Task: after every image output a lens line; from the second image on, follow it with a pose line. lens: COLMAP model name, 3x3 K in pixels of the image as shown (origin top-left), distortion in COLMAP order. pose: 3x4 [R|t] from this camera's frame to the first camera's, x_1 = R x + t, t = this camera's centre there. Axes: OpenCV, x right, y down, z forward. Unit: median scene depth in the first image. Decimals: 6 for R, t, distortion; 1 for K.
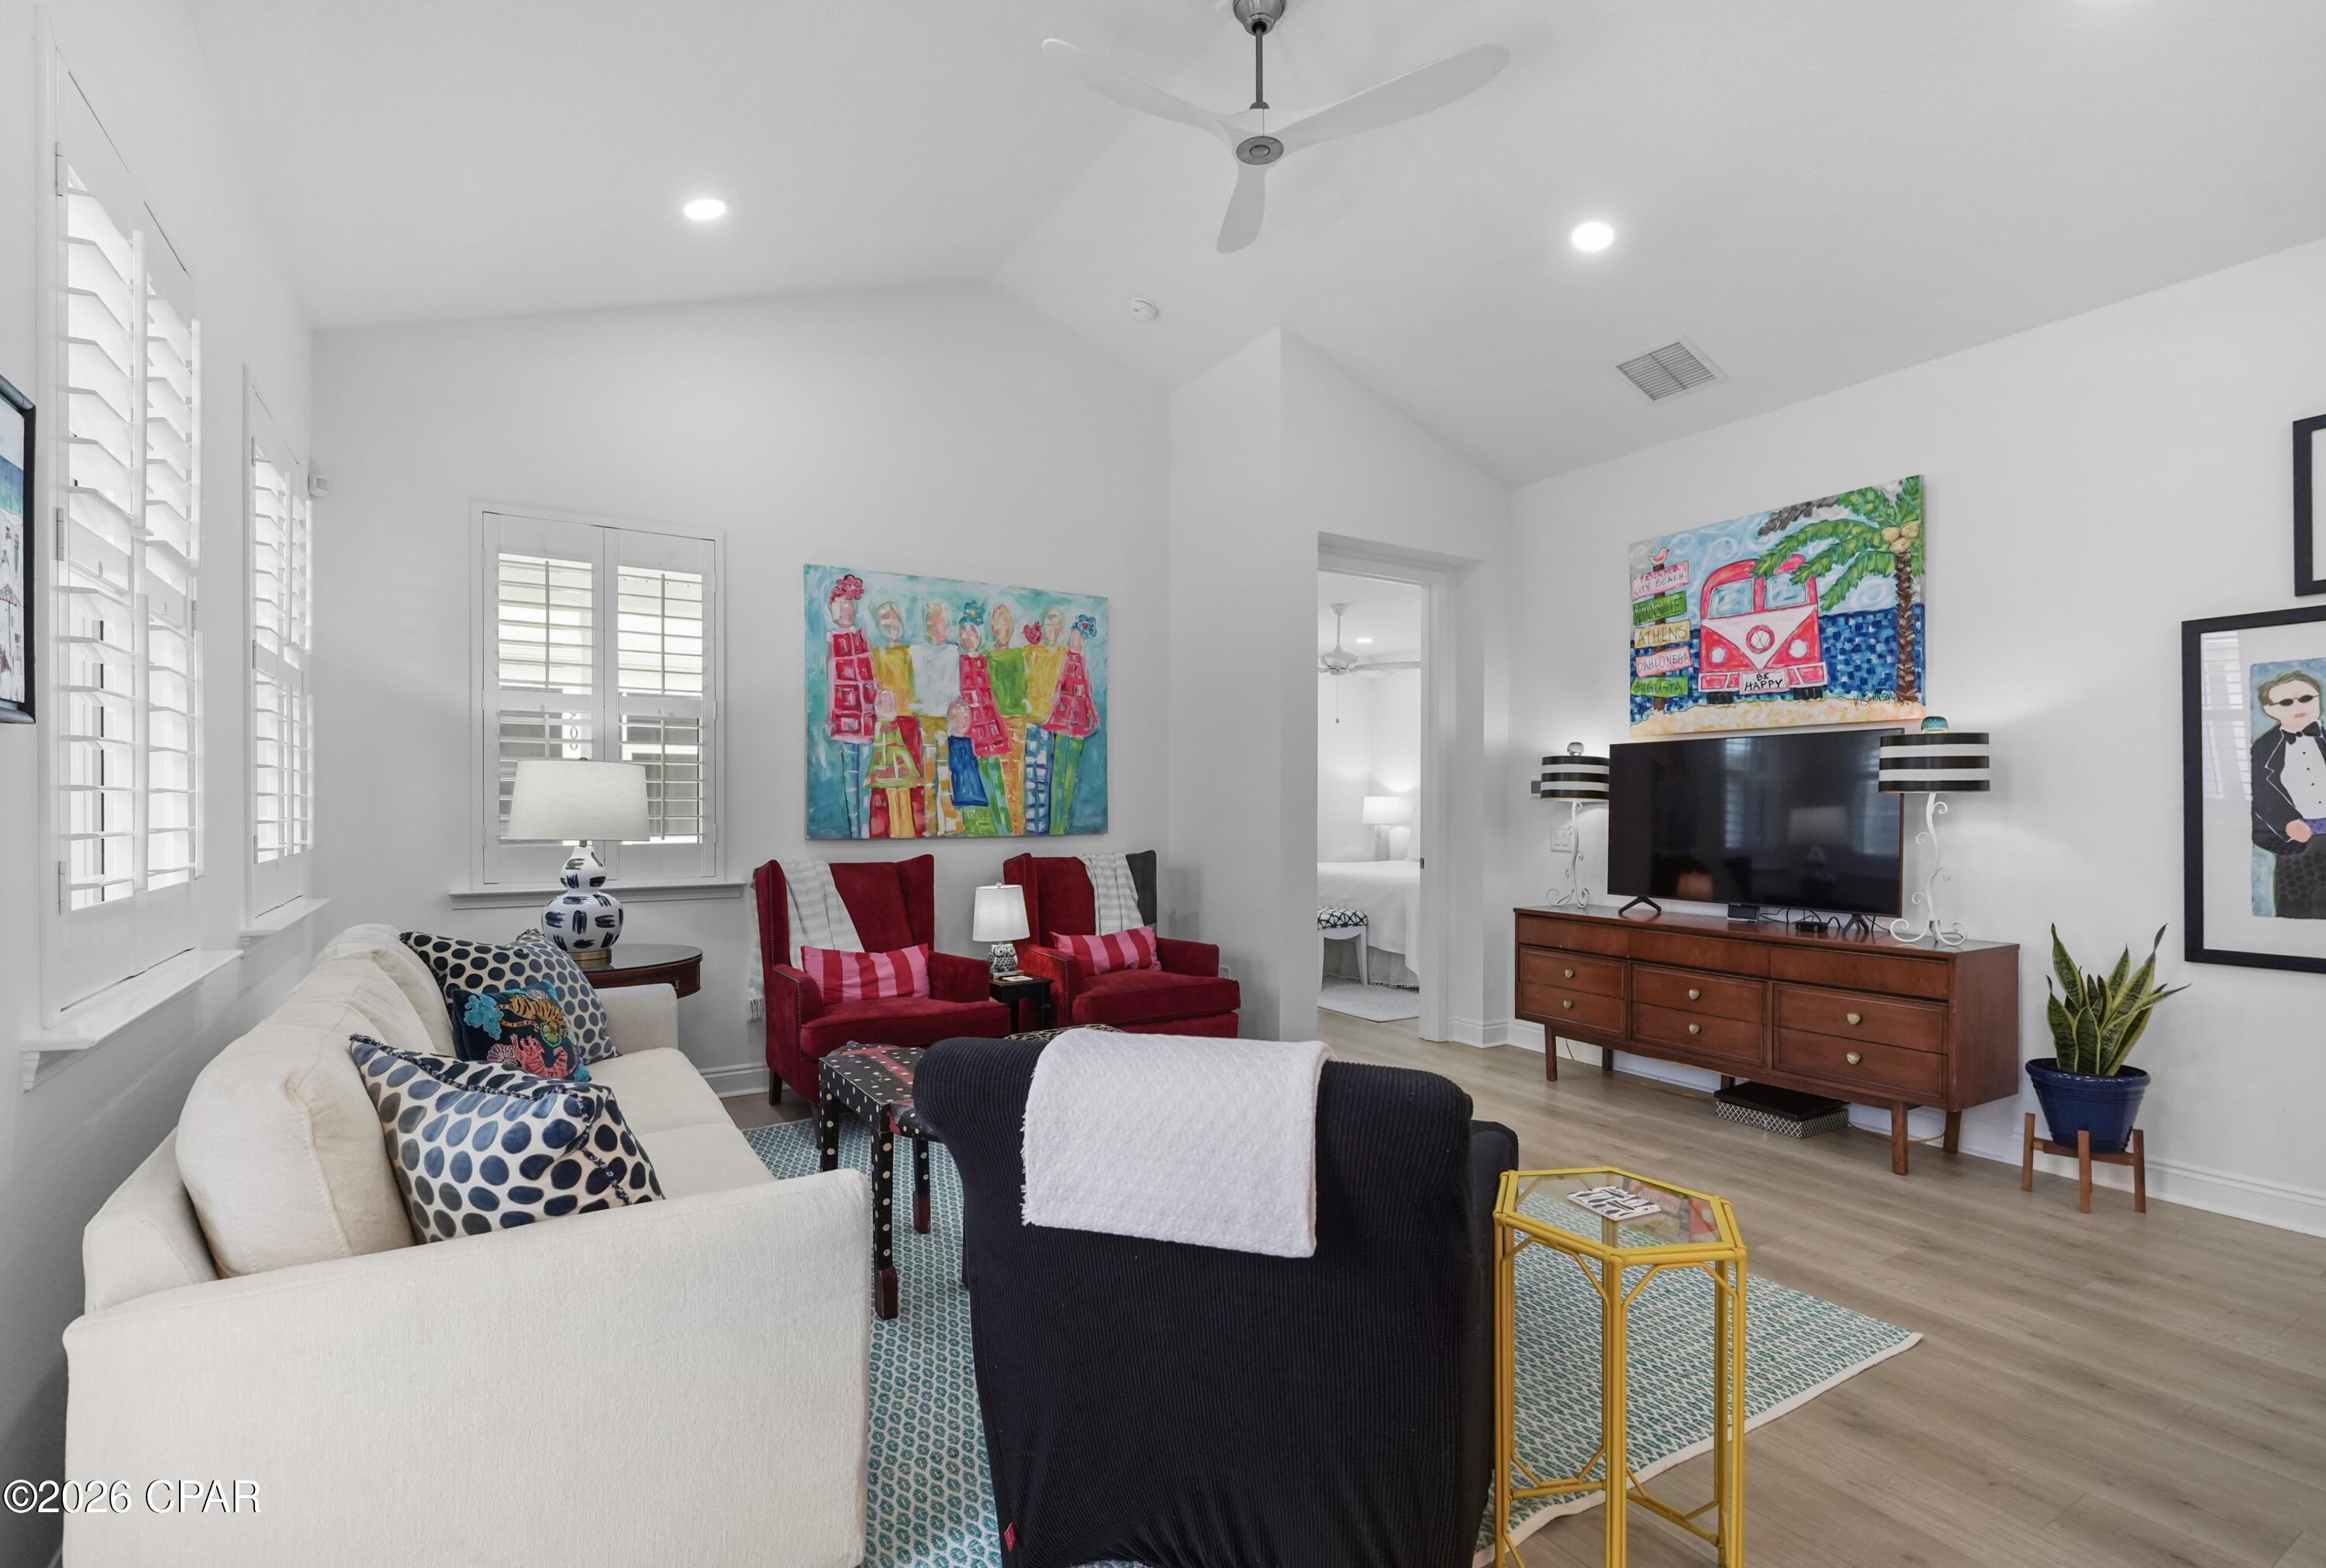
lens RADIAL K [[1091.0, 0, 1167.1], [0, 1091.0, 781.0], [0, 0, 1]] dist [0.044285, 0.000369]
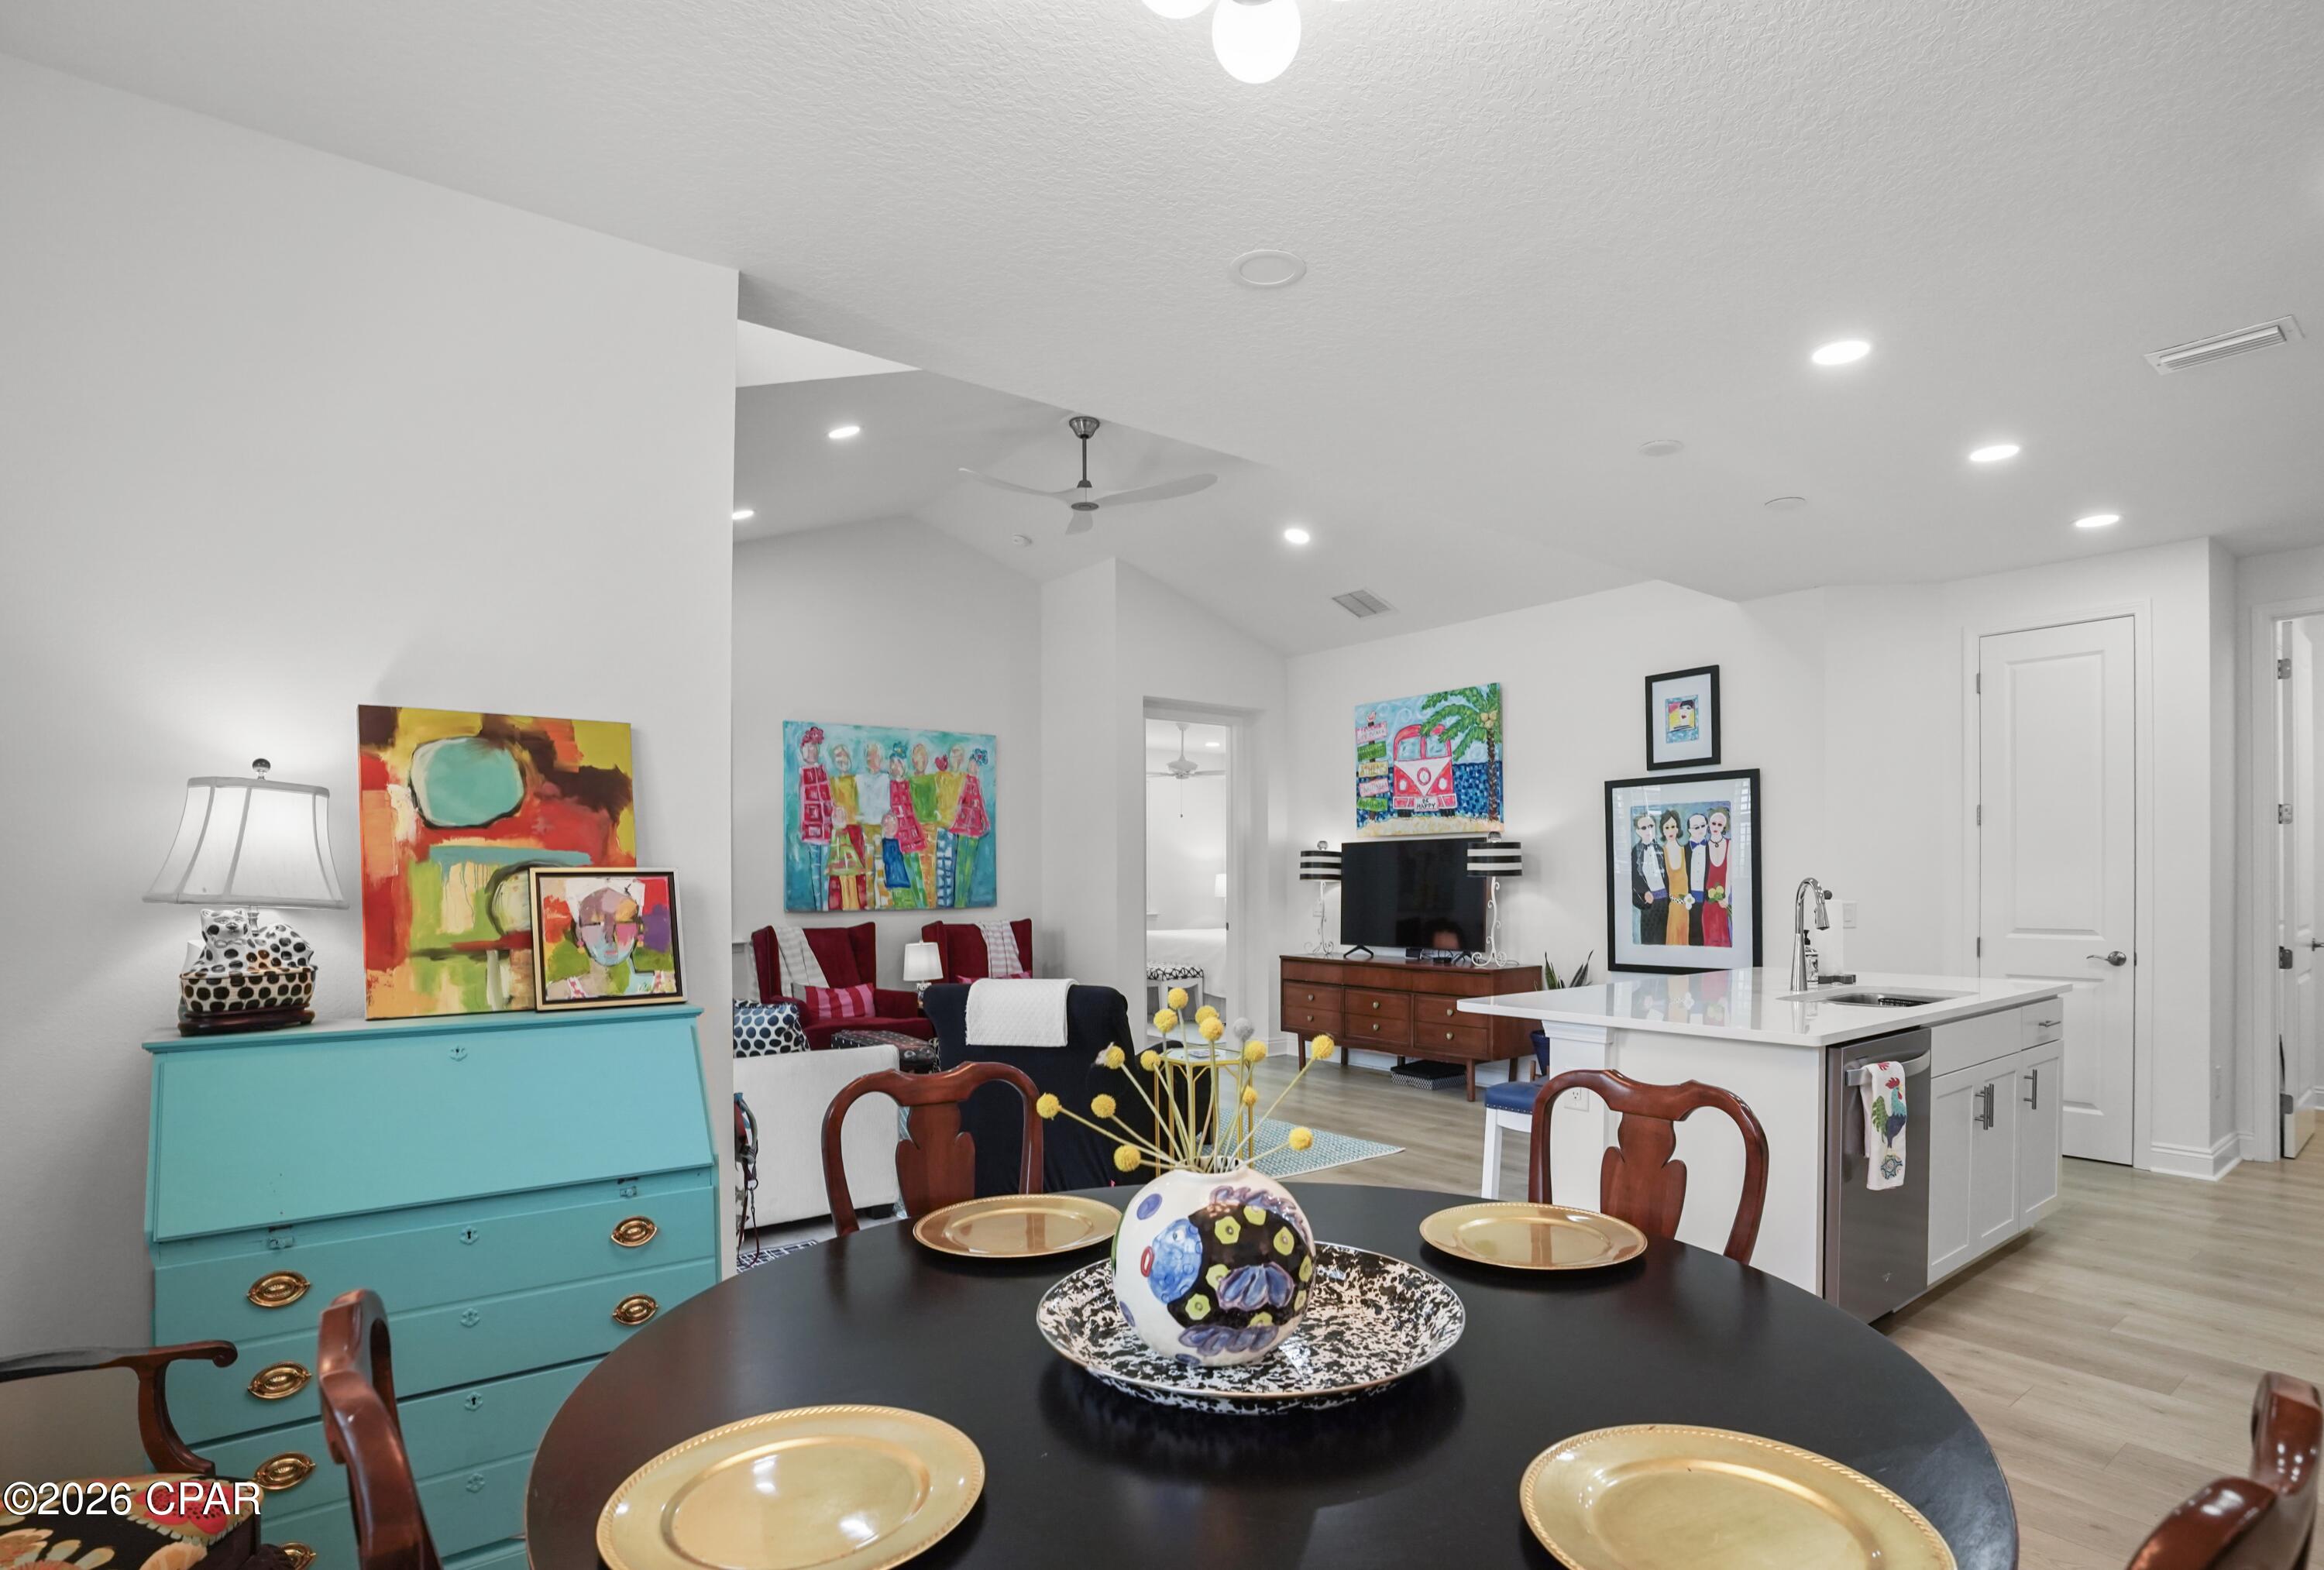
lens RADIAL K [[1186.4, 0, 1190.1], [0, 1186.4, 859.7], [0, 0, 1]] dist [-0.046962, -0.000080]
pose [[0.994280, -0.004576, 0.106703, 0.033850], [0.003710, 0.999959, 0.008314, -0.026196], [-0.106736, -0.007871, 0.994256, -0.594811]]
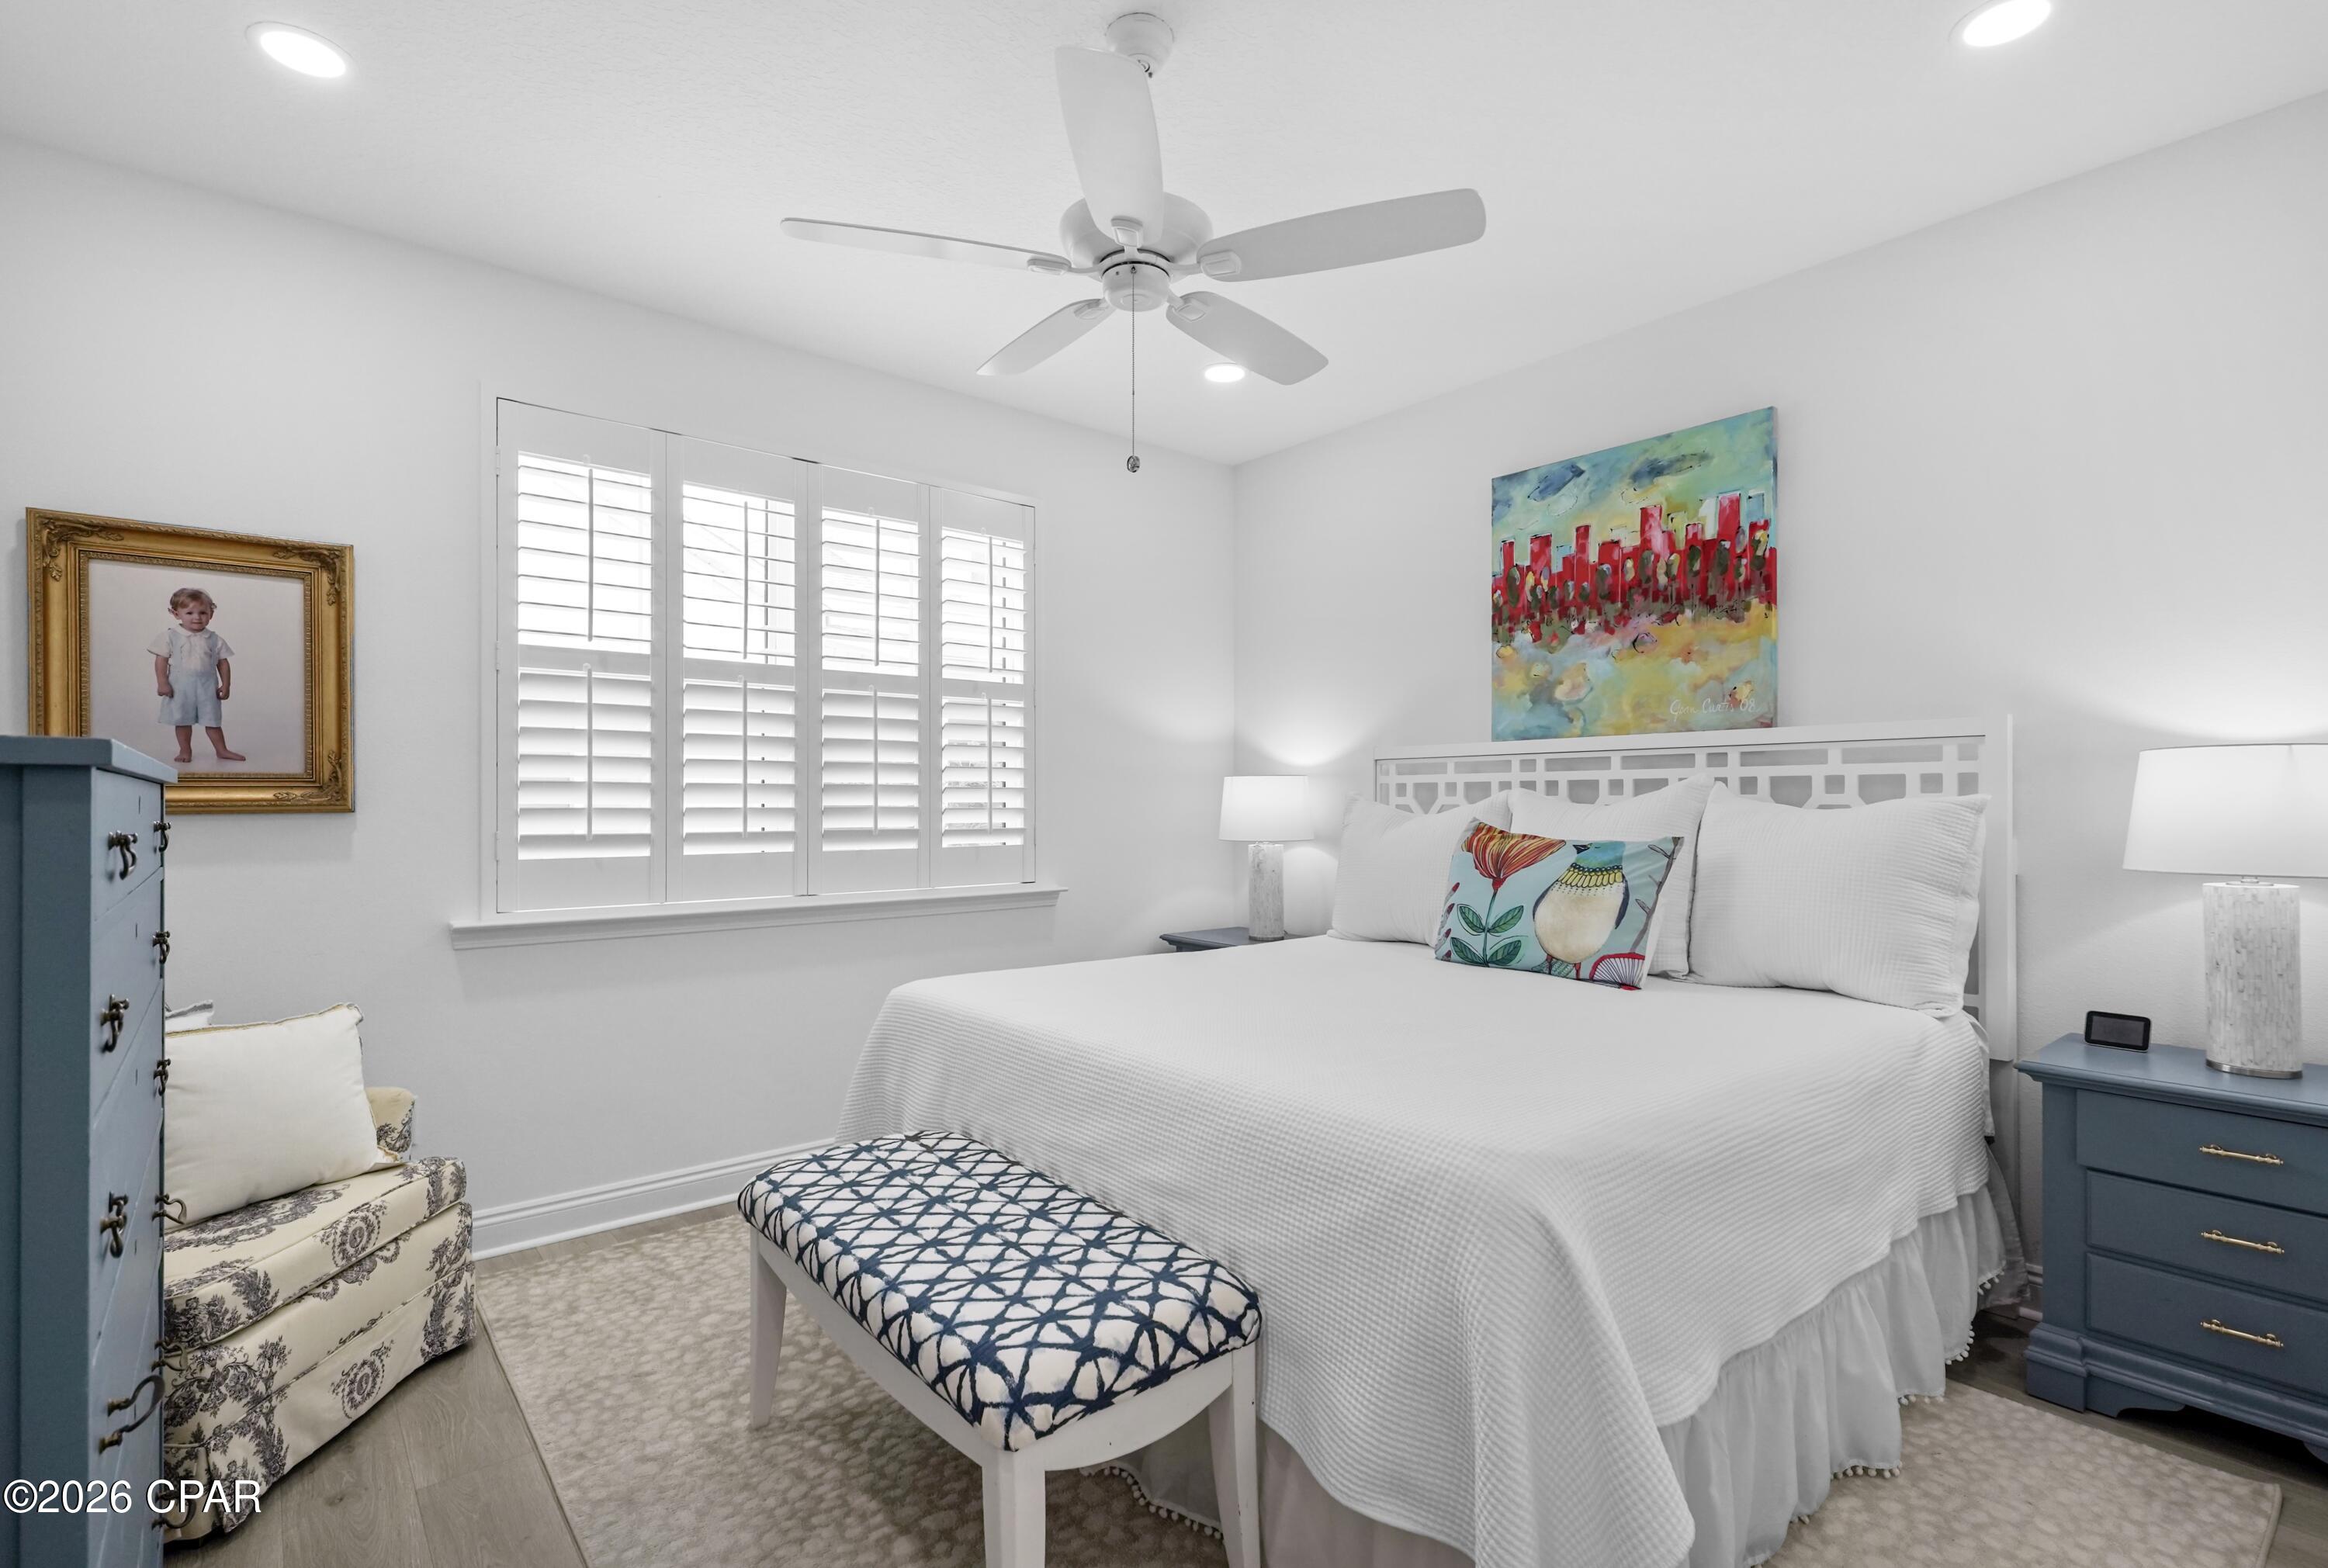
lens RADIAL K [[1092.0, 0, 1161.8], [0, 1092.0, 785.8], [0, 0, 1]] dist [0.044285, 0.000369]
pose [[0.991167, -0.005771, 0.132494, 0.216224], [0.004904, 0.999964, 0.006865, 0.031891], [-0.132529, -0.006155, 0.991160, 1.256813]]
